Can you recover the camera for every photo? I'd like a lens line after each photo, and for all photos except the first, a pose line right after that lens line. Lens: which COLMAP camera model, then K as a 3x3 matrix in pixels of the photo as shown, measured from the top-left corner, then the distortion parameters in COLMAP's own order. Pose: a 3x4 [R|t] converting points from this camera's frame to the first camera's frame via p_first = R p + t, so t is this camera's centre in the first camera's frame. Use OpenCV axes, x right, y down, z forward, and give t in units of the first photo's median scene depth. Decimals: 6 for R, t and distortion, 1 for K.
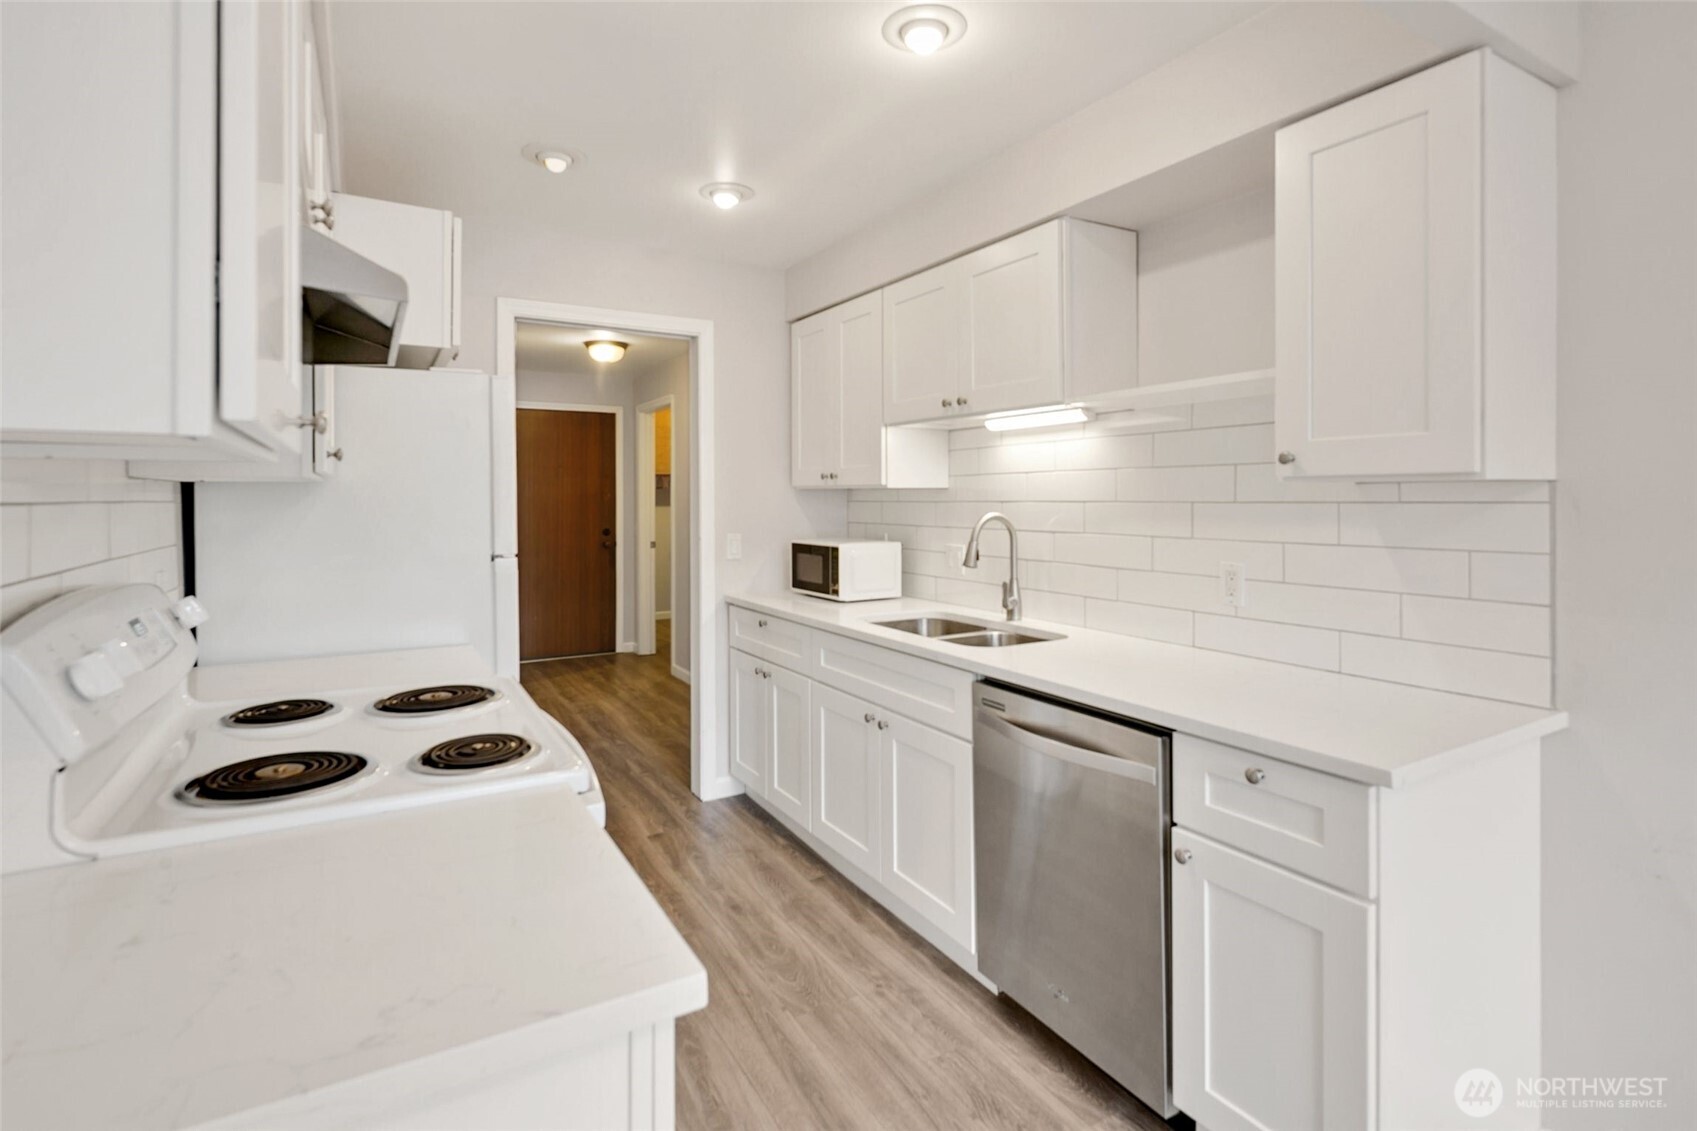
lens RADIAL K [[818.7, 0, 828.5], [0, 818.7, 504.1], [0, 0, 1]] dist [0.013817, -0.007434]
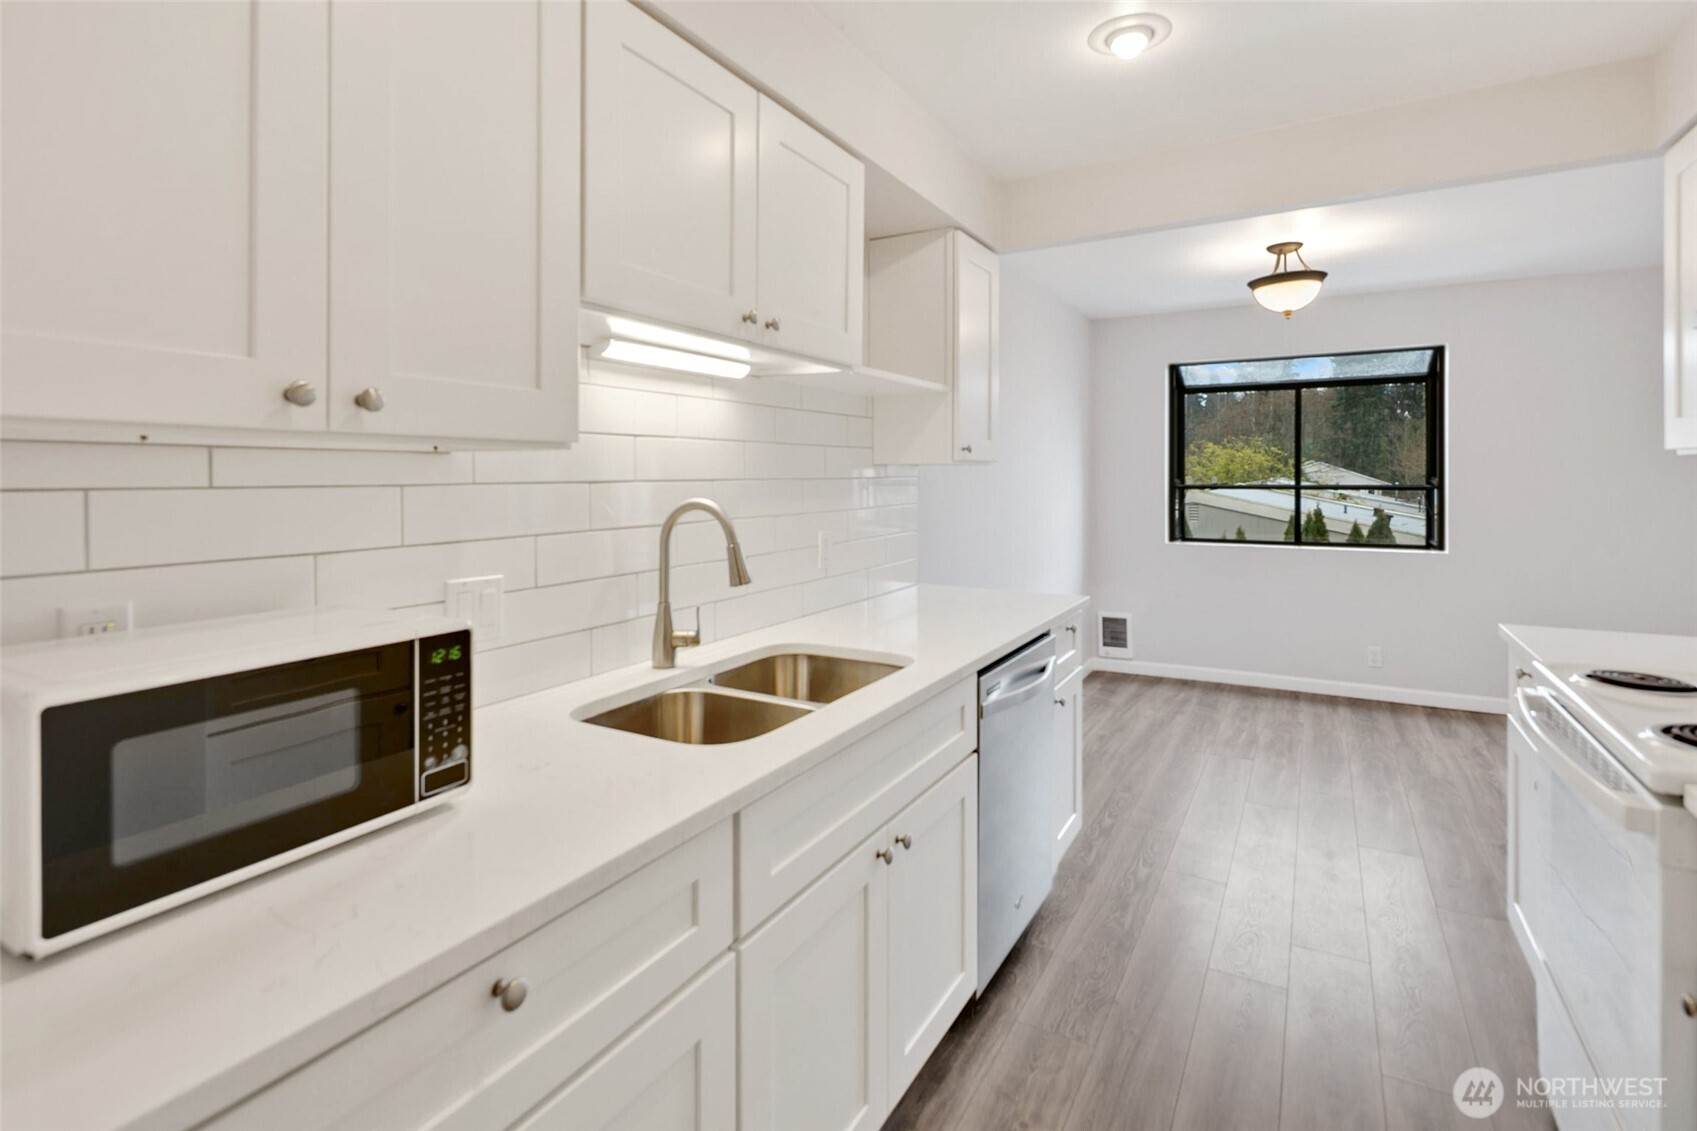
lens RADIAL K [[818.7, 0, 854.6], [0, 818.7, 478.5], [0, 0, 1]] dist [0.013817, -0.007434]
pose [[-0.518477, 0.008737, 0.855047, -0.491922], [0.012892, 0.999914, -0.002400, -0.003158], [-0.854994, 0.009778, -0.518546, 1.474894]]
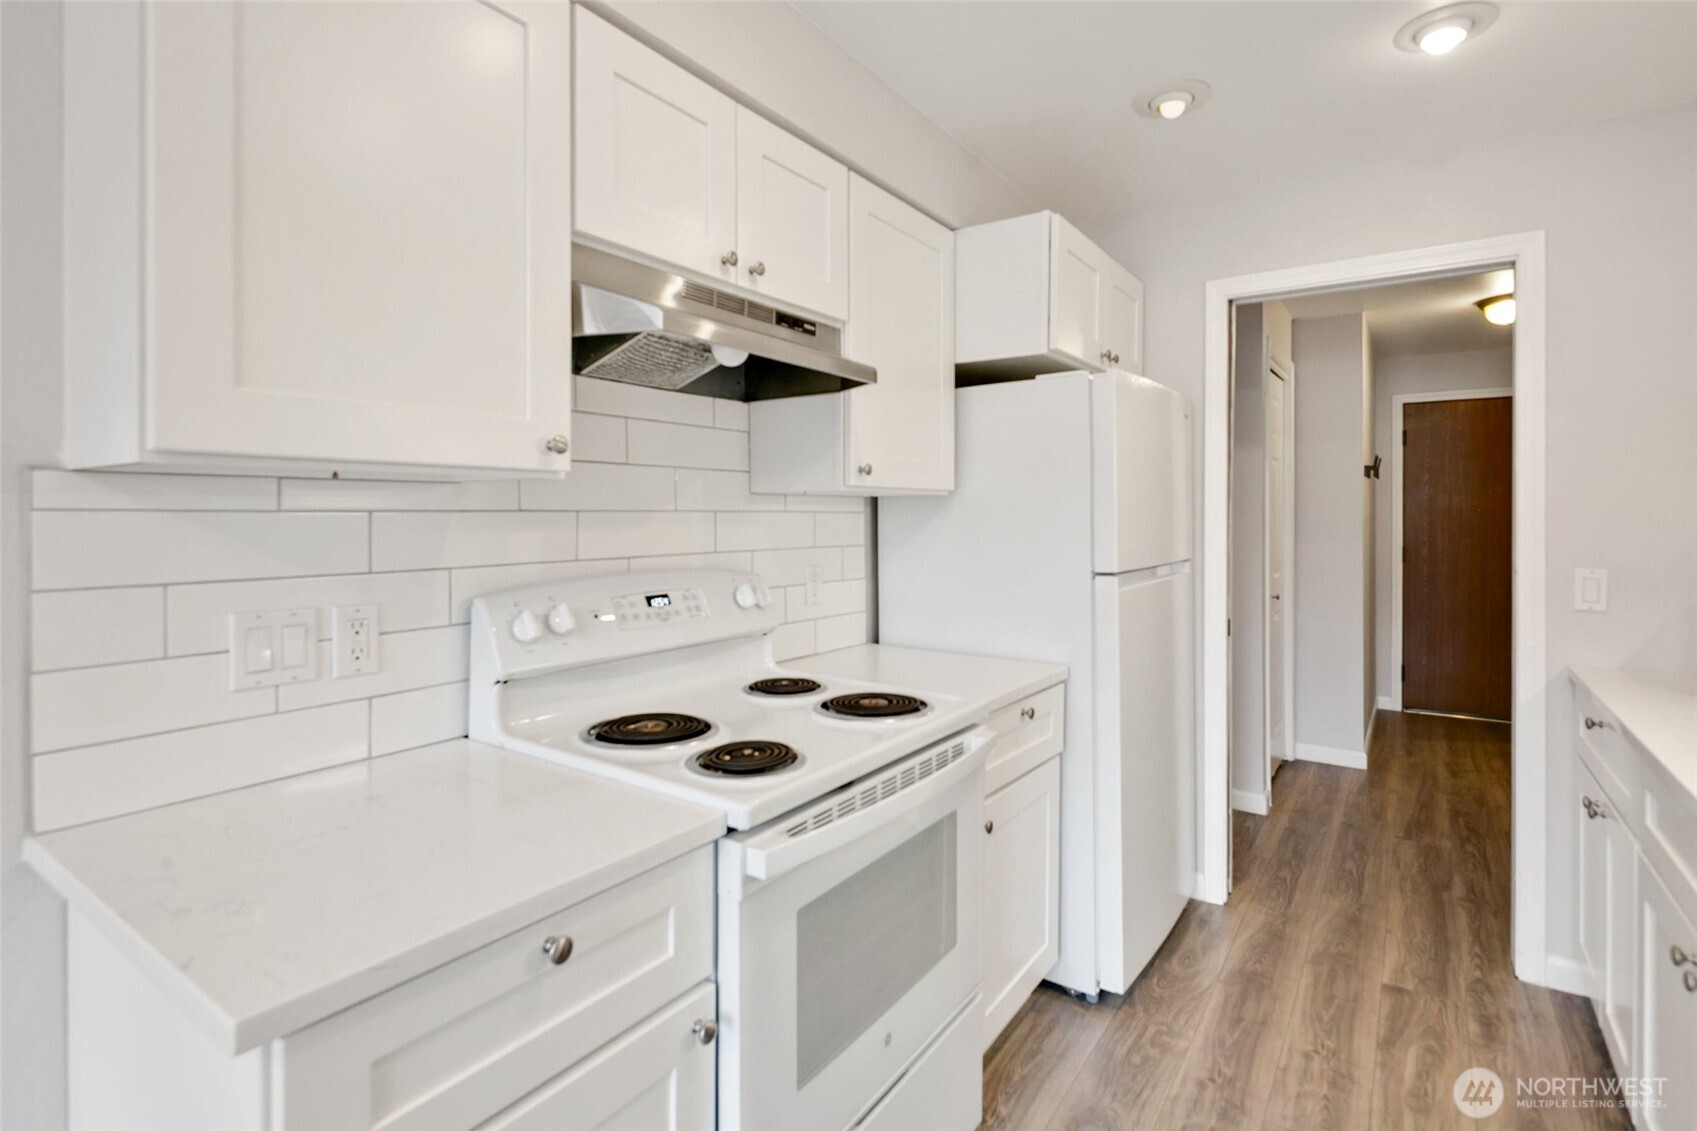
lens RADIAL K [[818.7, 0, 855.4], [0, 818.7, 520.6], [0, 0, 1]] dist [0.013817, -0.007434]
pose [[0.442575, 0.012720, -0.896641, 0.301236], [-0.009588, 0.999909, 0.009452, -0.001153], [0.896680, 0.004414, 0.442657, 0.375517]]
